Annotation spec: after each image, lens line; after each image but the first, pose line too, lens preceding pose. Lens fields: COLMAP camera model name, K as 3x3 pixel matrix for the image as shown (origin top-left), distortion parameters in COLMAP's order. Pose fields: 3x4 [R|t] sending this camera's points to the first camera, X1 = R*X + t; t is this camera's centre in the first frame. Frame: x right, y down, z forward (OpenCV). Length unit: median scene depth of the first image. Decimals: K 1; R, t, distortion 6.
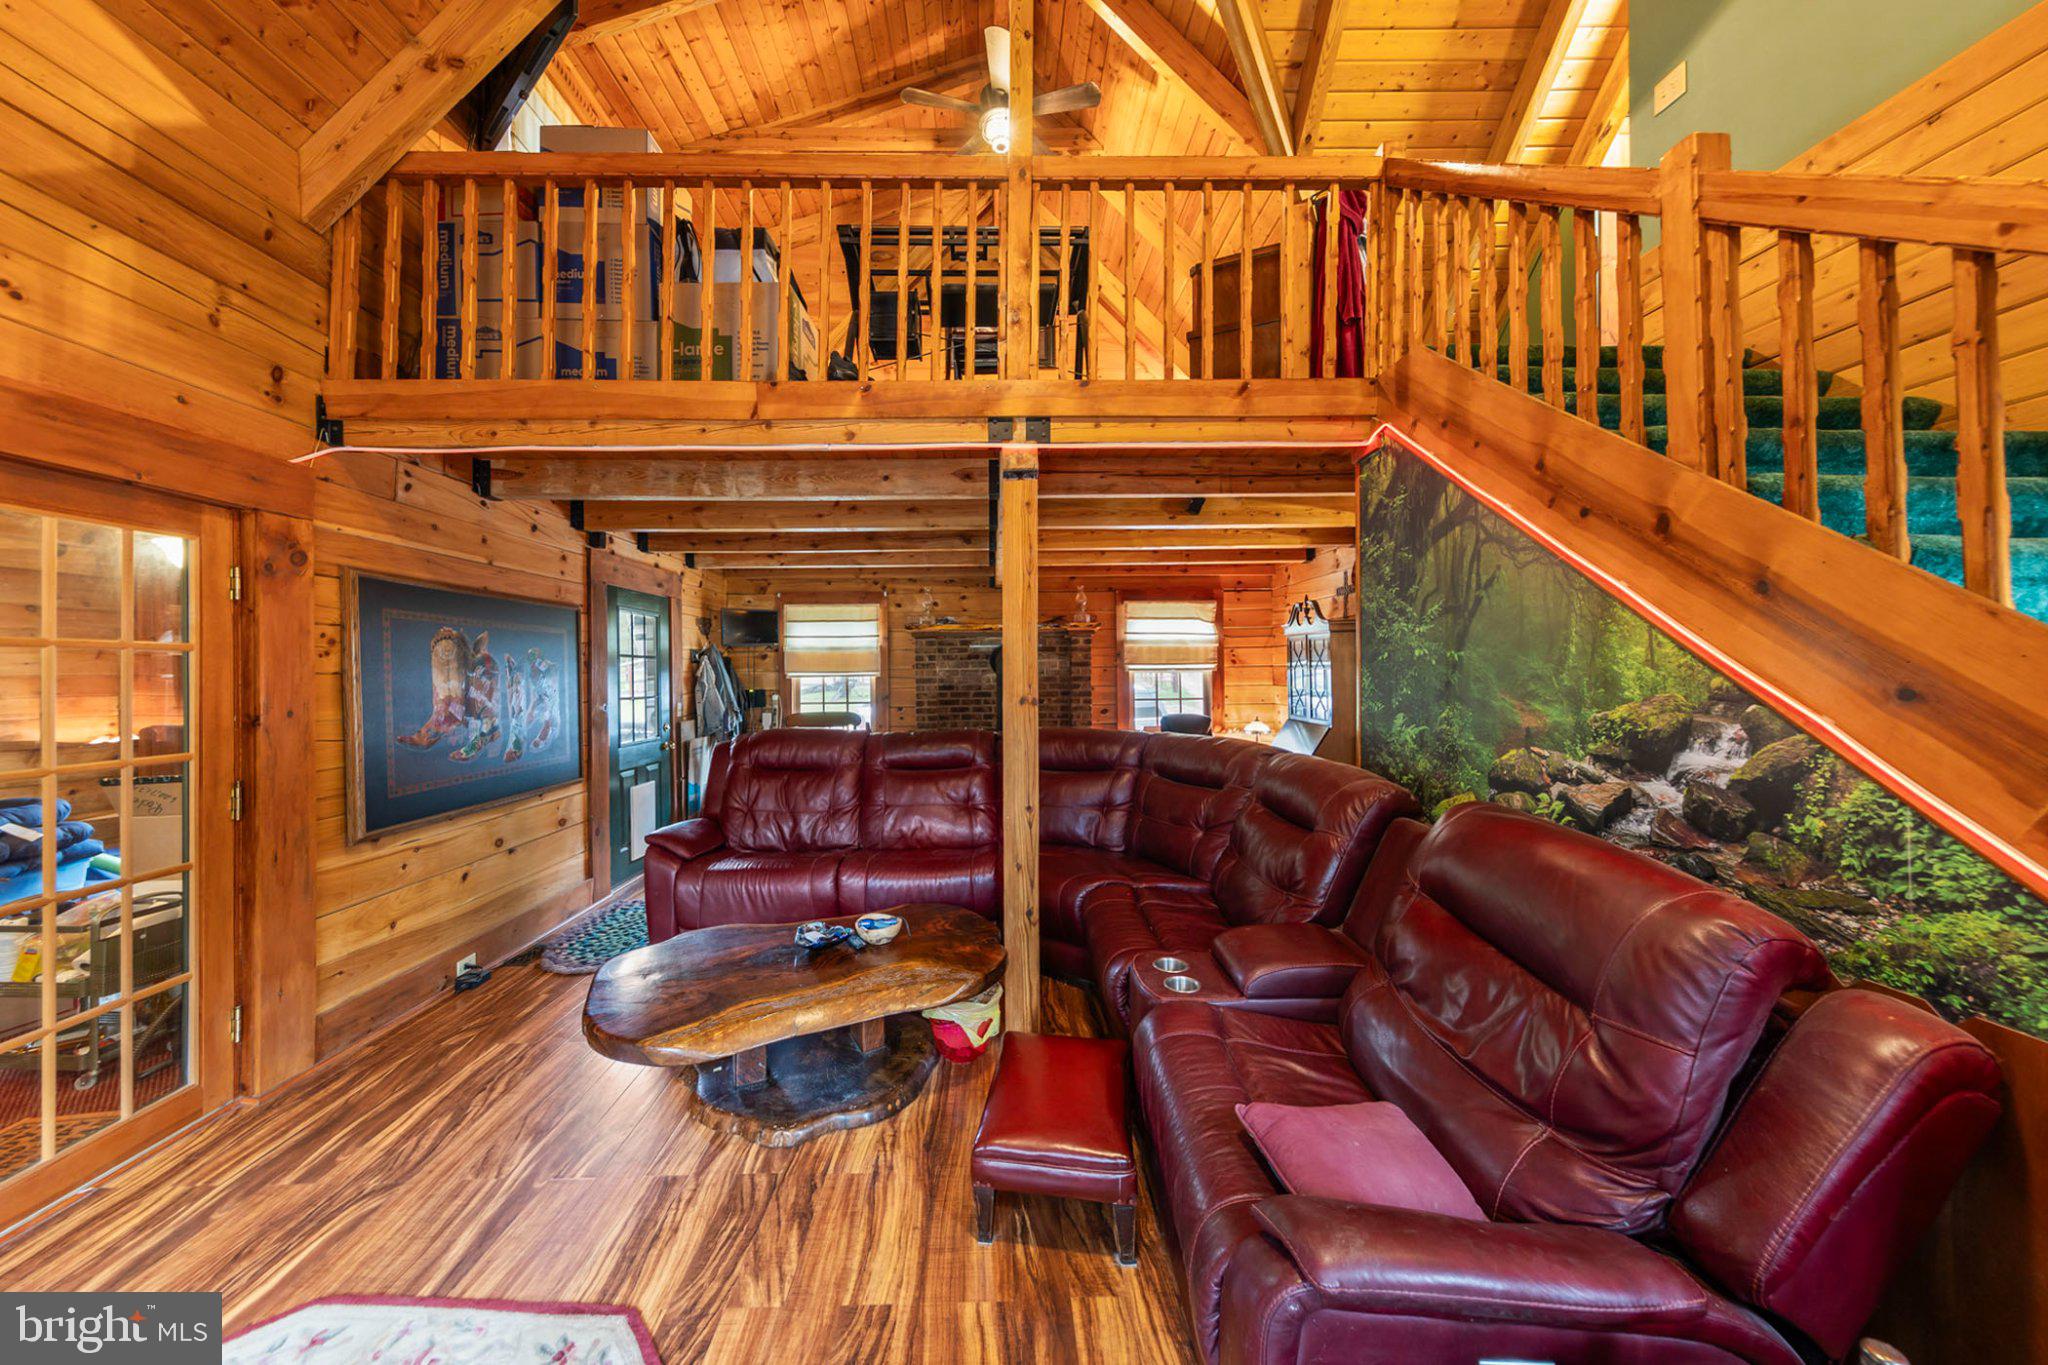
lens RADIAL K [[730.8, 0, 1021.9], [0, 730.8, 668.1], [0, 0, 1]] dist [0.008822, -0.000589]
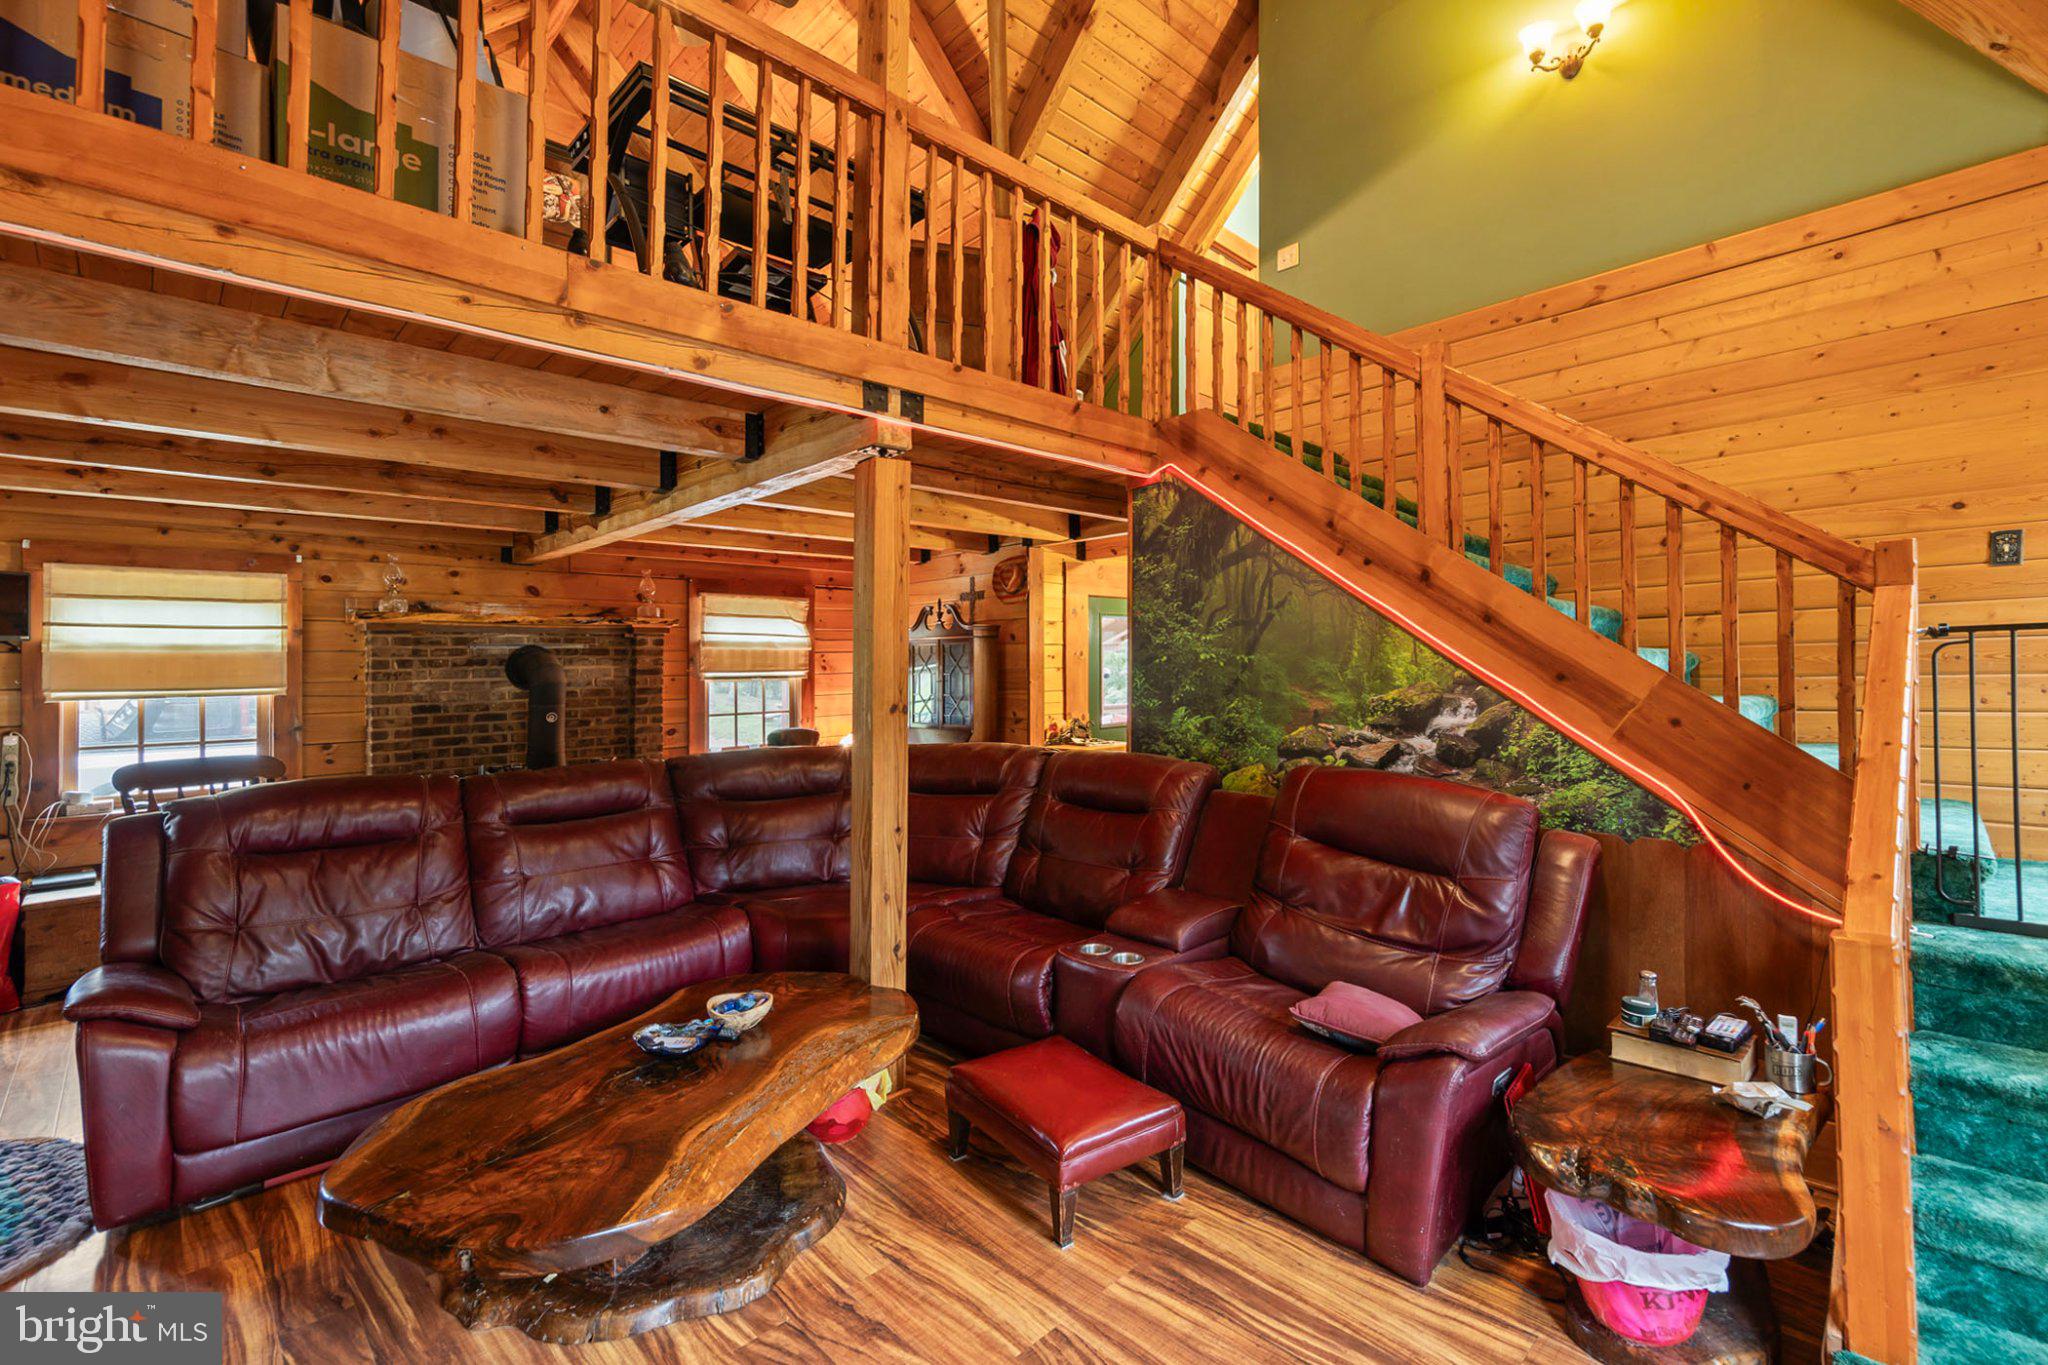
lens RADIAL K [[891.8, 0, 1021.4], [0, 891.8, 680.4], [0, 0, 1]] dist [0.008508, -0.000511]
pose [[0.725804, -0.013253, 0.687774, -0.668549], [0.012149, 0.999905, 0.006446, 0.005497], [-0.687794, 0.003677, 0.725896, 0.116208]]
